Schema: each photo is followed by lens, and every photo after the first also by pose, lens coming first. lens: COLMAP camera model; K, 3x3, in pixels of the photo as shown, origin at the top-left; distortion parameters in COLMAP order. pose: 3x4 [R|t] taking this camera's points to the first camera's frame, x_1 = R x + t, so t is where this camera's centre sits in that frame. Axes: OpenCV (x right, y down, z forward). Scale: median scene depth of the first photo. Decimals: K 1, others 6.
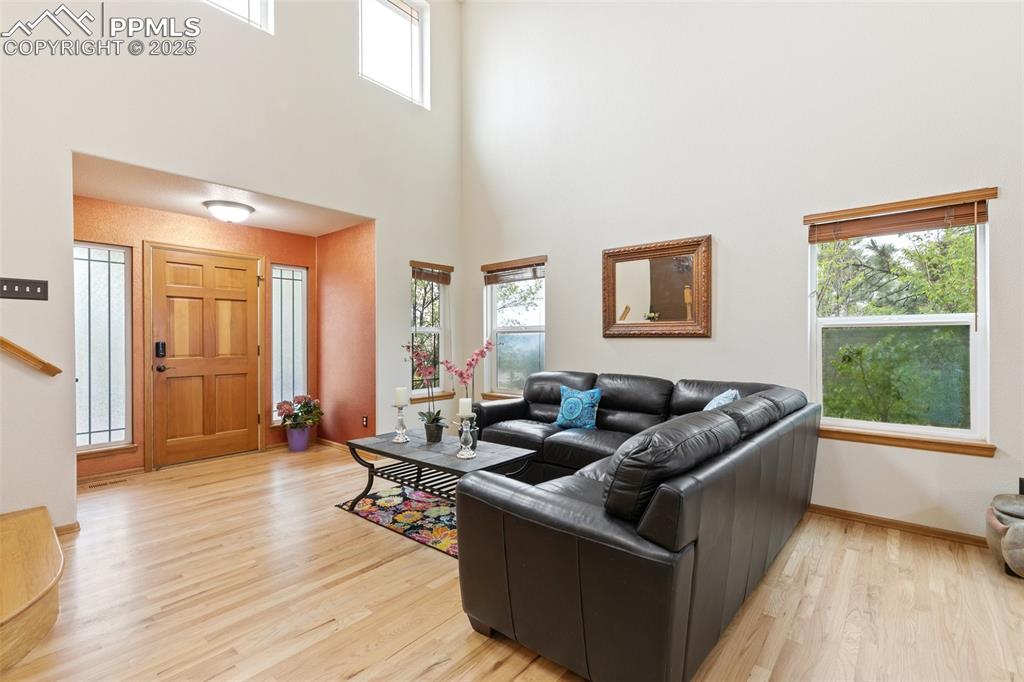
lens RADIAL K [[462.9, 0, 517.1], [0, 462.9, 337.9], [0, 0, 1]] dist [0.009974, -0.002211]
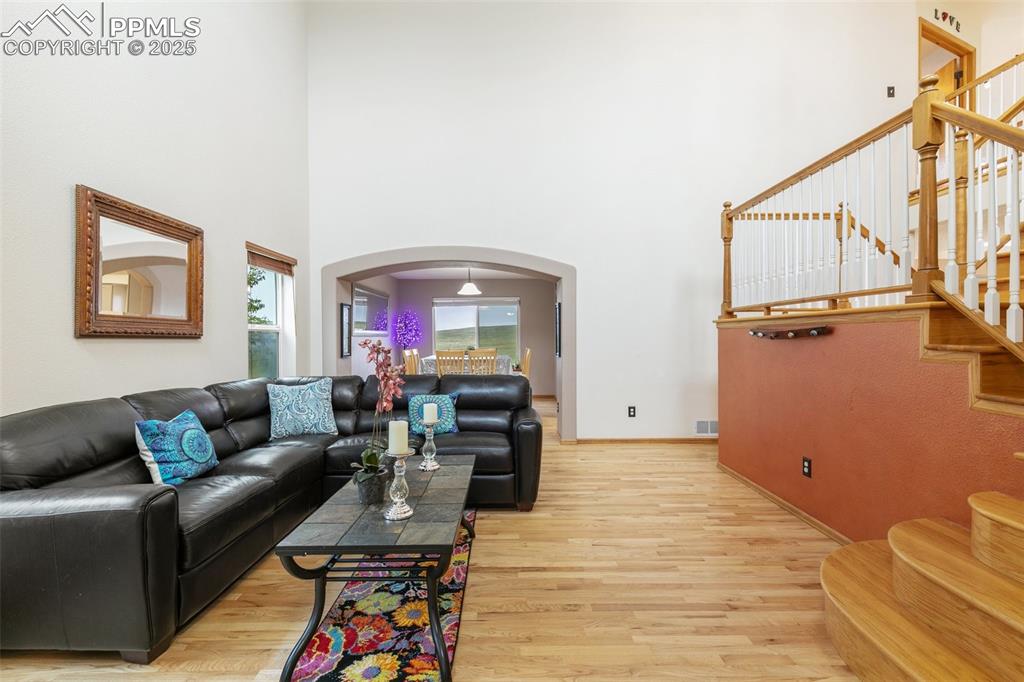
lens RADIAL K [[462.9, 0, 517.4], [0, 462.9, 338.5], [0, 0, 1]] dist [0.009974, -0.002211]
pose [[-0.660391, 0.005919, 0.750899, -0.820211], [0.005224, 0.999981, -0.003289, 0.007063], [-0.750904, 0.001751, -0.660409, 1.333230]]
